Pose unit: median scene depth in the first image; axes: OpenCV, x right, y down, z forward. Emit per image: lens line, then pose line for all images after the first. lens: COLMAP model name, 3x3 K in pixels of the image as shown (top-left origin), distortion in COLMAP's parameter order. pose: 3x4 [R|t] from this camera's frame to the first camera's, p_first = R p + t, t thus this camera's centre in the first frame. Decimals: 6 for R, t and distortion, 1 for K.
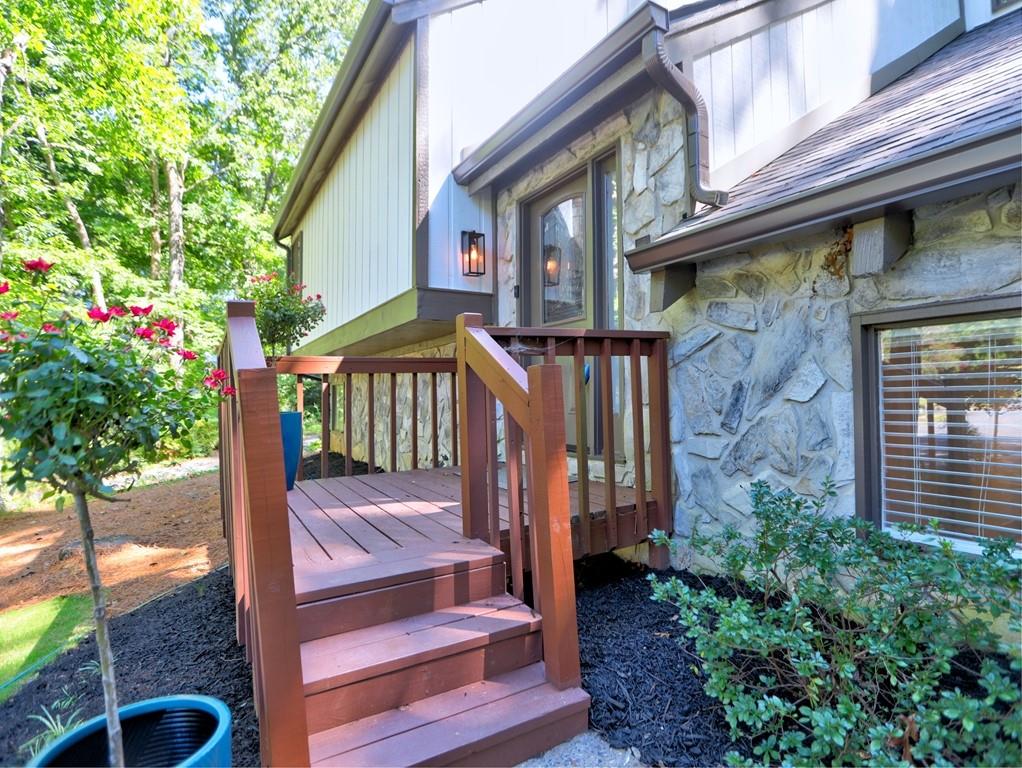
lens RADIAL K [[514.1, 0, 510.9], [0, 514.1, 383.6], [0, 0, 1]] dist [0.000334, -0.000232]
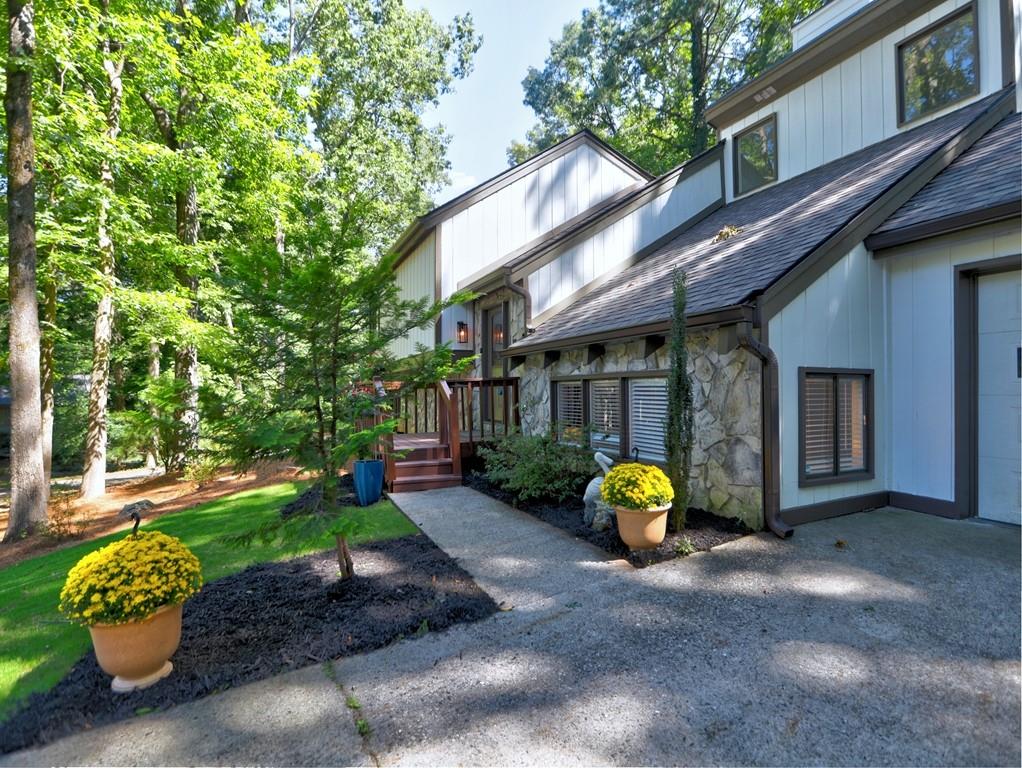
lens RADIAL K [[514.1, 0, 511.3], [0, 514.1, 390.1], [0, 0, 1]] dist [0.000334, -0.000232]
pose [[0.993194, -0.000242, -0.116468, 0.380496], [0.002904, 0.999738, 0.022687, -0.061635], [0.116432, -0.022871, 0.992935, -1.117557]]
